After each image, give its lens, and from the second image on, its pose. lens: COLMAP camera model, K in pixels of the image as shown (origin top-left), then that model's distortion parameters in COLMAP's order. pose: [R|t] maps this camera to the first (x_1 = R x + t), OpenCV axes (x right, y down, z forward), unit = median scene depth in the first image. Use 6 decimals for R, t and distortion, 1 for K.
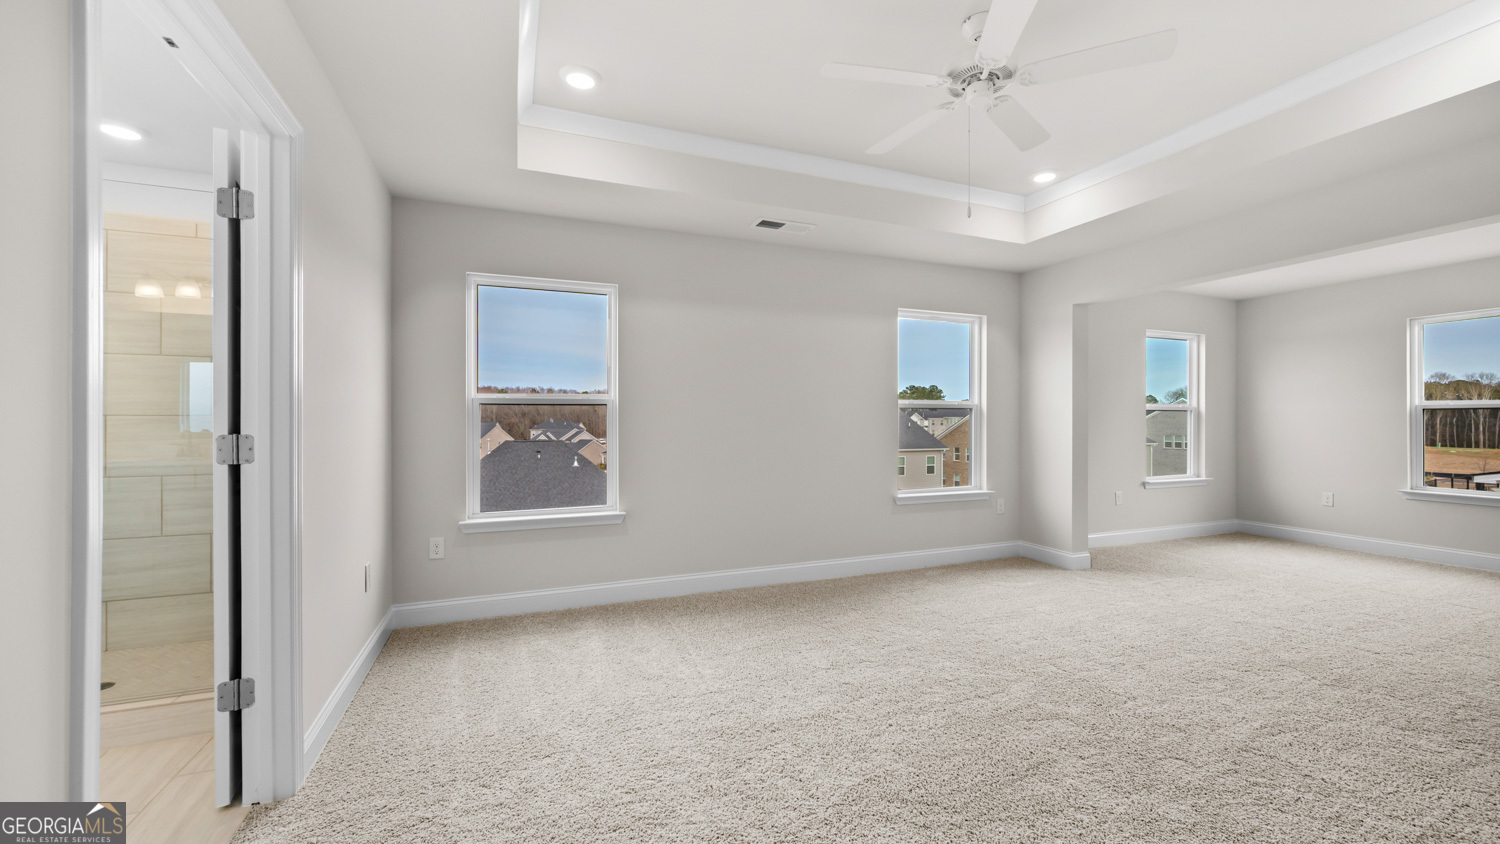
lens RADIAL K [[590.5, 0, 750.0], [0, 590.5, 422.0], [0, 0, 1]] dist [0.000028, -0.000128]
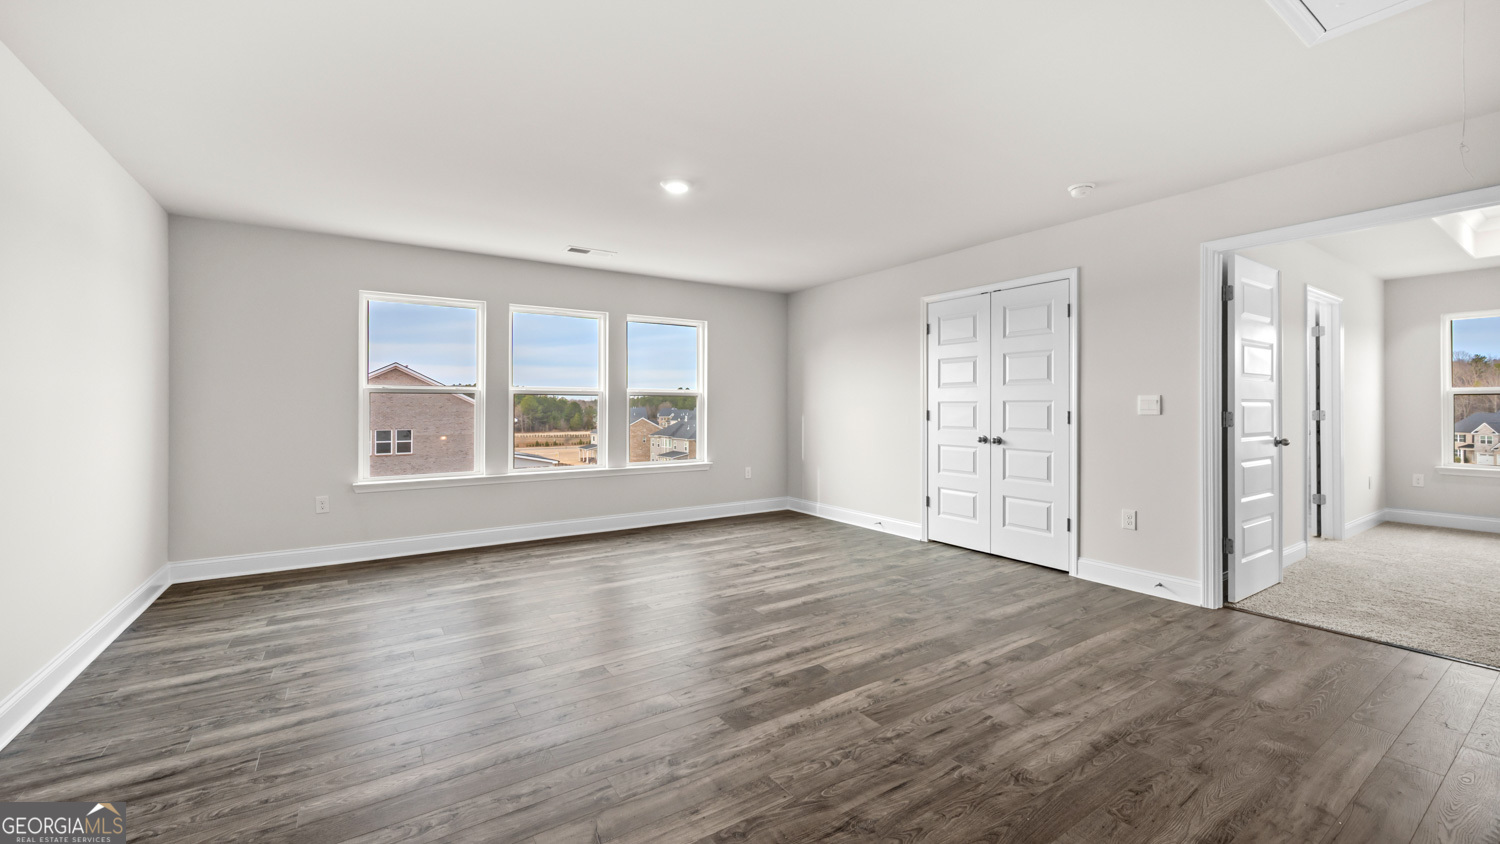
lens RADIAL K [[590.5, 0, 750.0], [0, 590.5, 422.0], [0, 0, 1]] dist [0.000028, -0.000128]
pose [[0.205234, 0.001116, -0.978712, 1.398681], [0.006579, 0.999975, 0.002519, 0.052655], [0.978691, -0.006956, 0.205222, -2.330311]]
